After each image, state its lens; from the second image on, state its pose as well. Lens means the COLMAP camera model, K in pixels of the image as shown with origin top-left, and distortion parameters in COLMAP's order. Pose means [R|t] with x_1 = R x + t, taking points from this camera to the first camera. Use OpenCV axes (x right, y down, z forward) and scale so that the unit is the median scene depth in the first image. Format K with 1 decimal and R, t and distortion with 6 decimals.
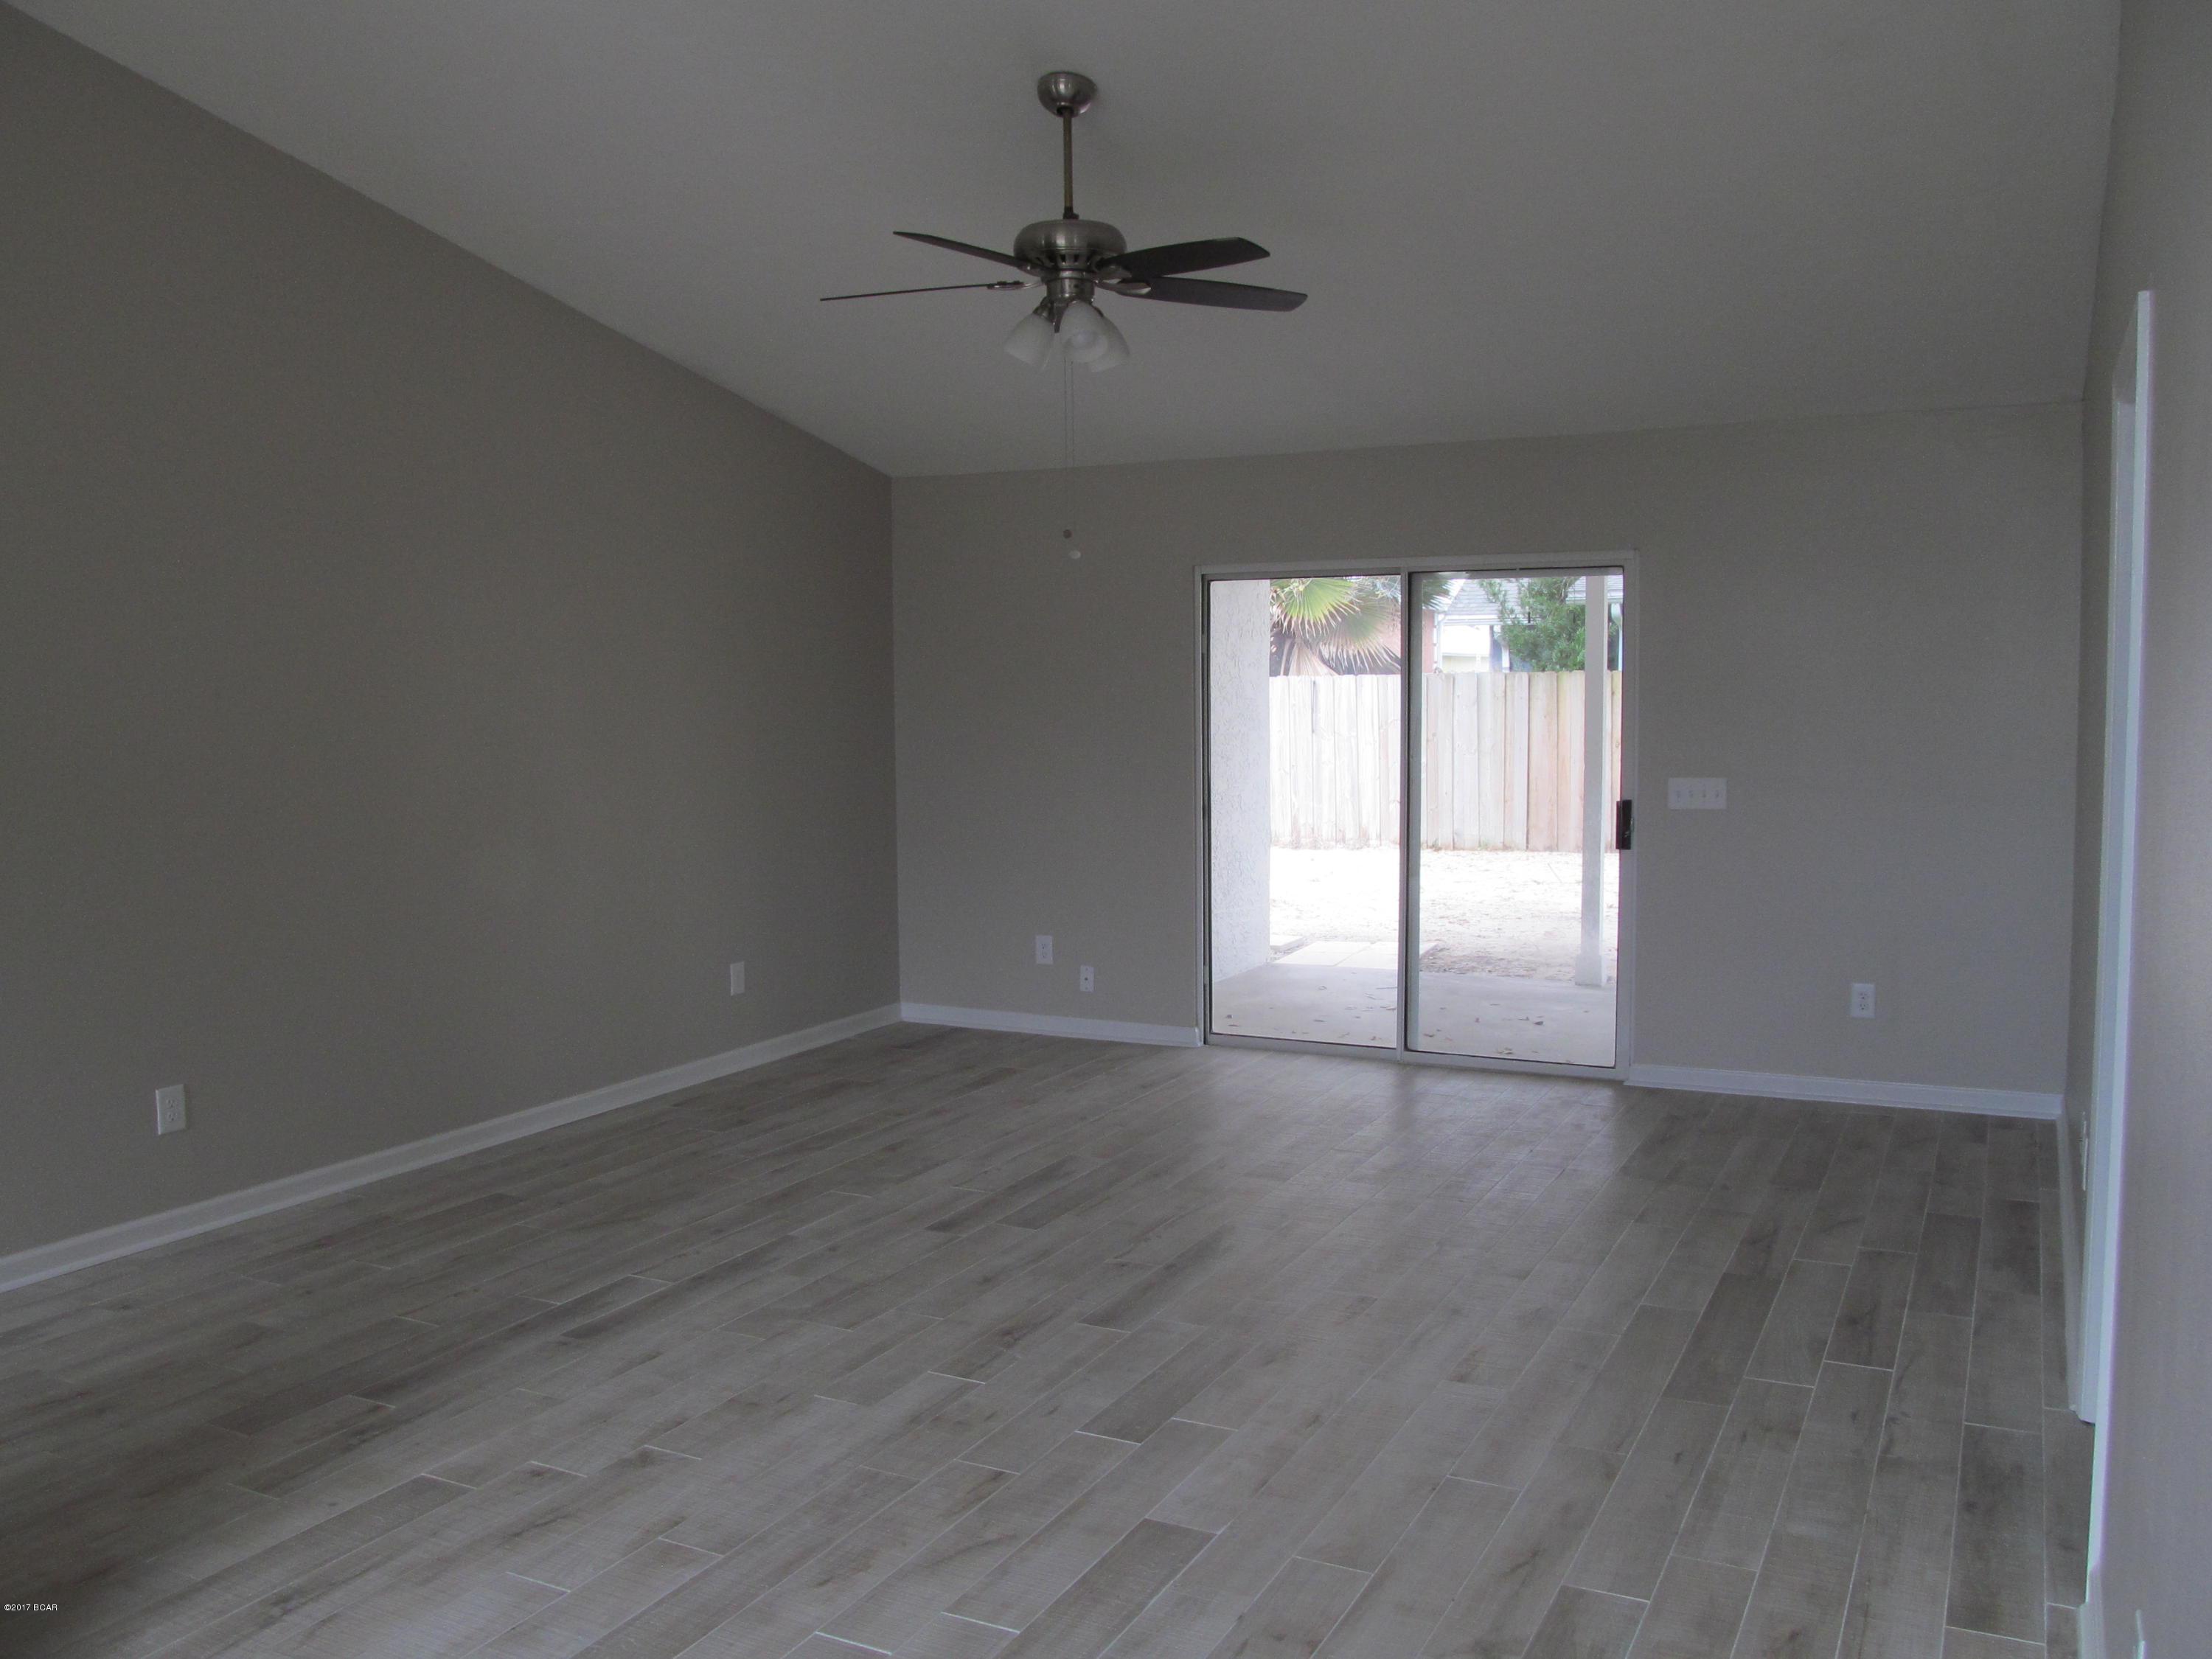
lens RADIAL K [[1836.7, 0, 1111.0], [0, 1836.7, 824.3], [0, 0, 1]] dist [-0.064857, 0.027181]
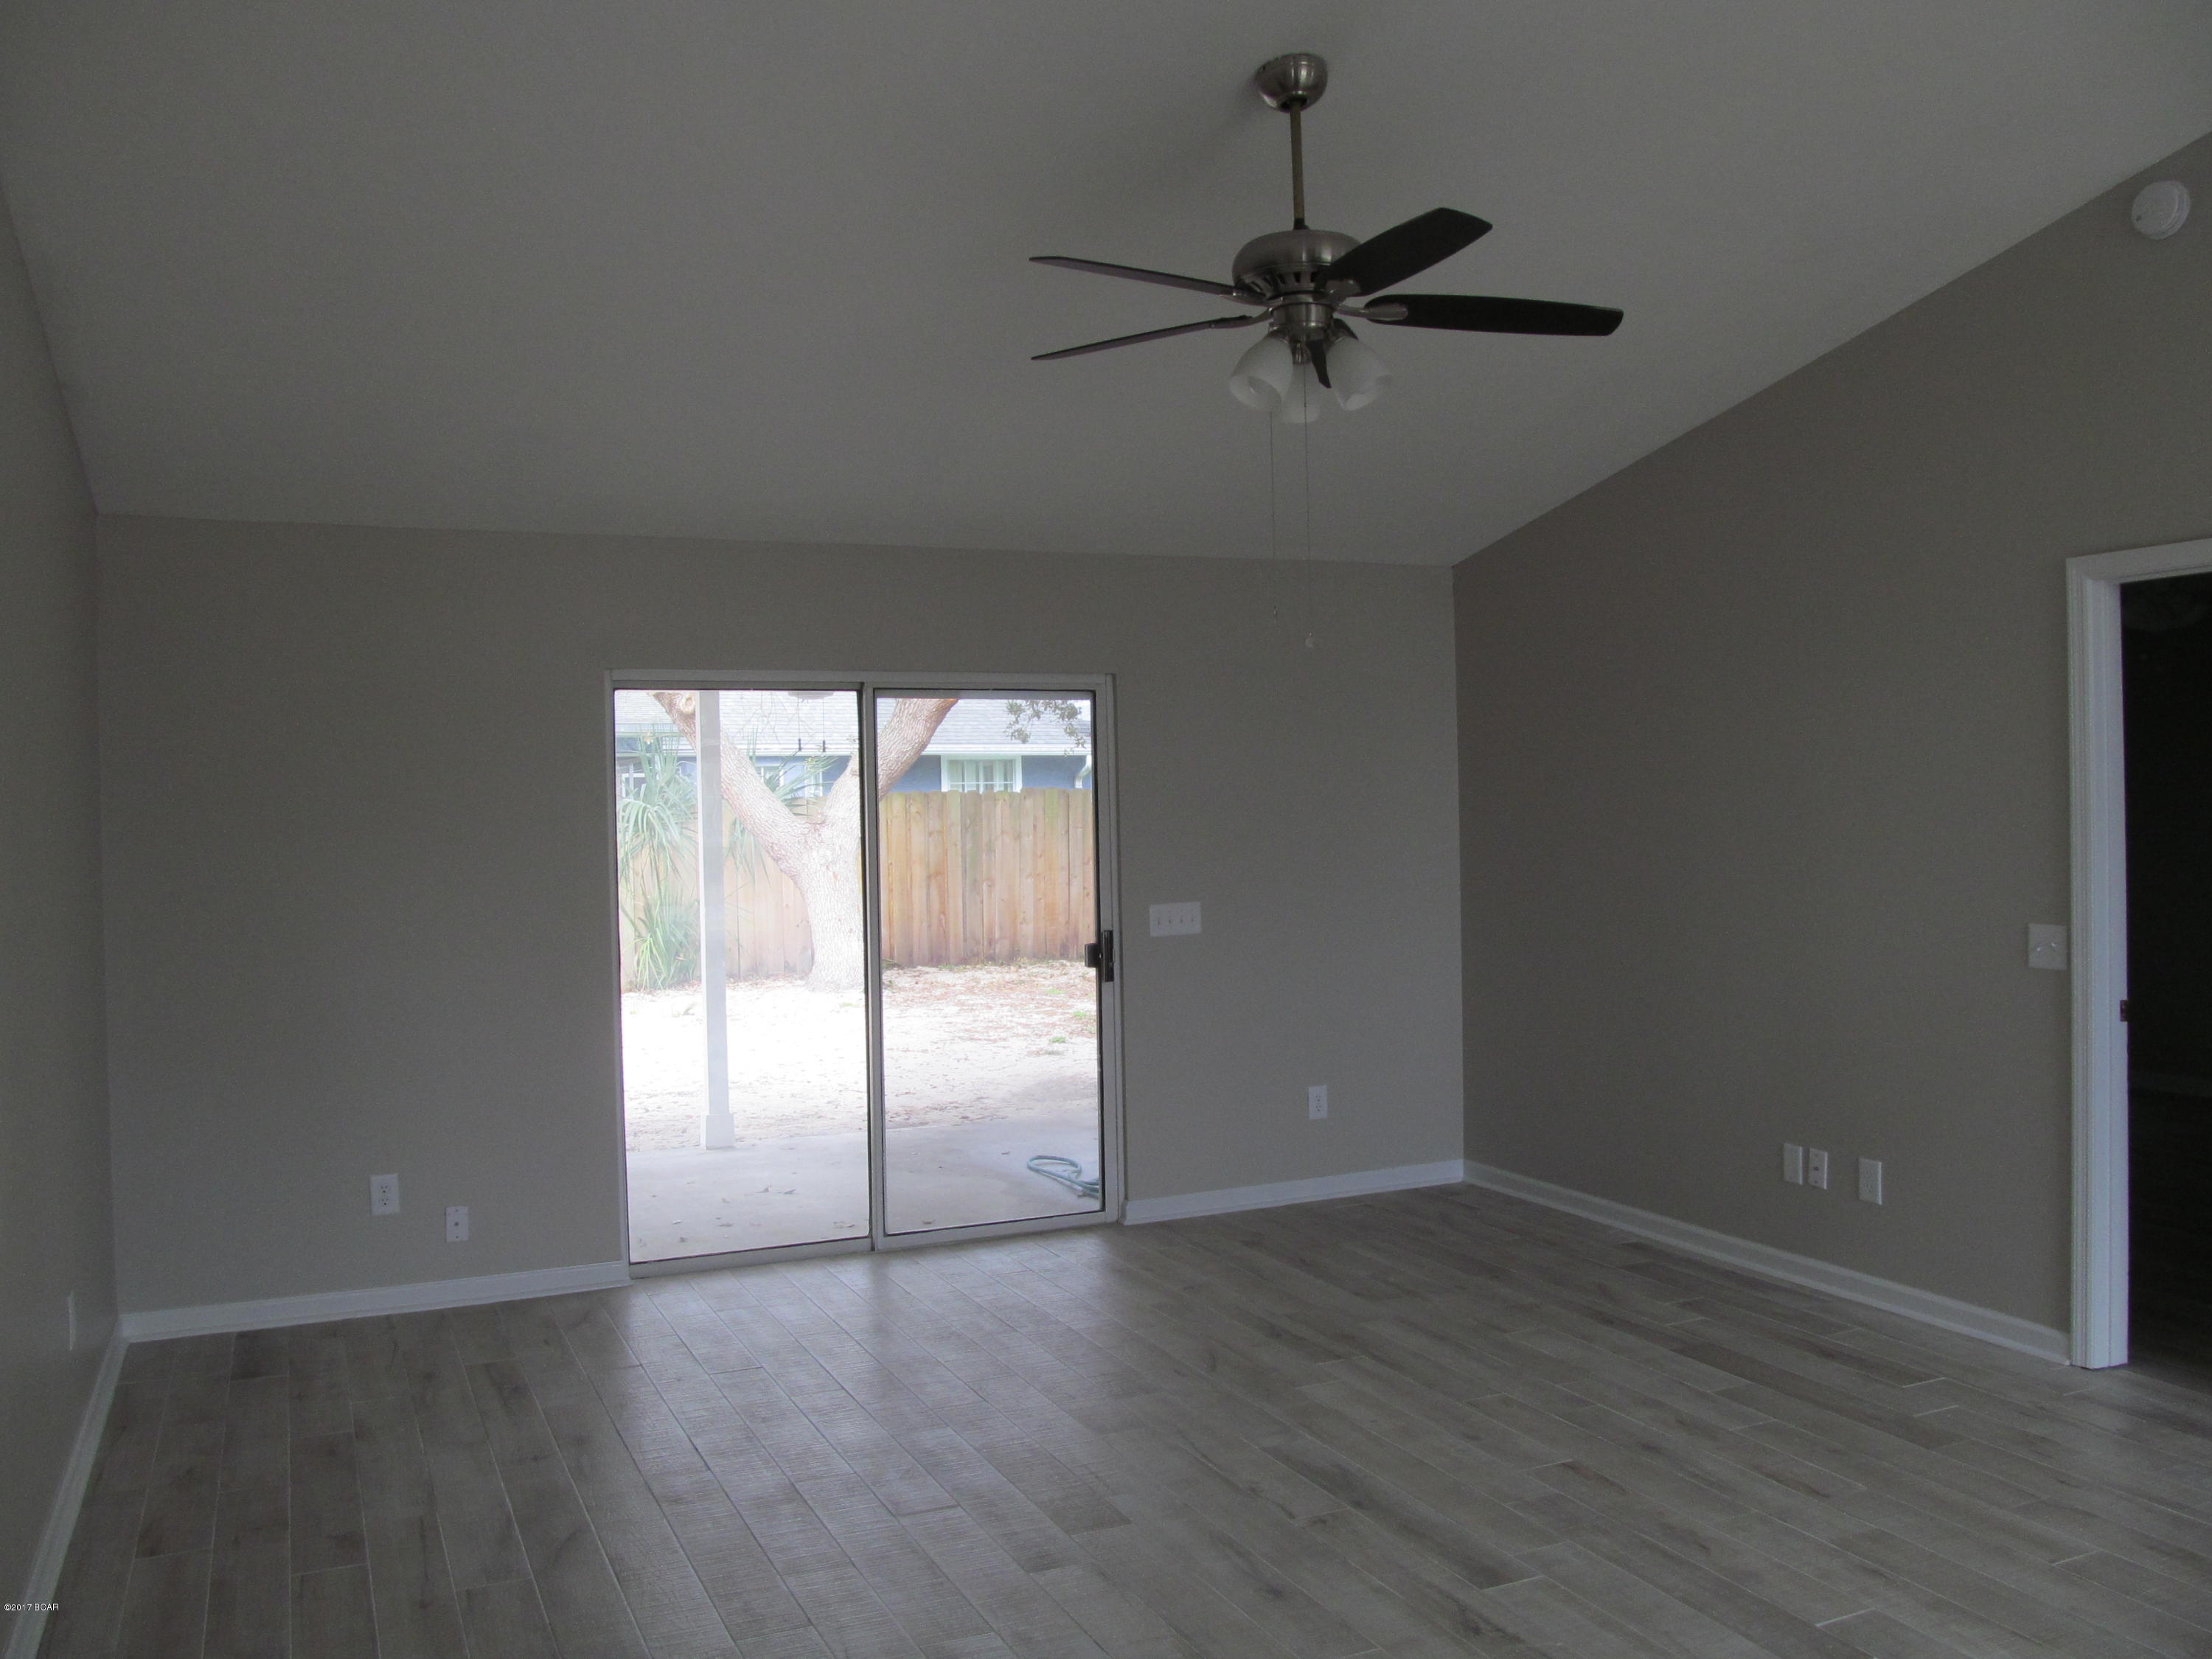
lens RADIAL K [[1836.7, 0, 1113.2], [0, 1836.7, 830.6], [0, 0, 1]] dist [-0.064857, 0.027181]
pose [[0.622250, -0.014299, 0.782688, -0.505740], [0.074186, 0.996410, -0.040776, -0.027698], [-0.779296, 0.083437, 0.621077, 0.410544]]
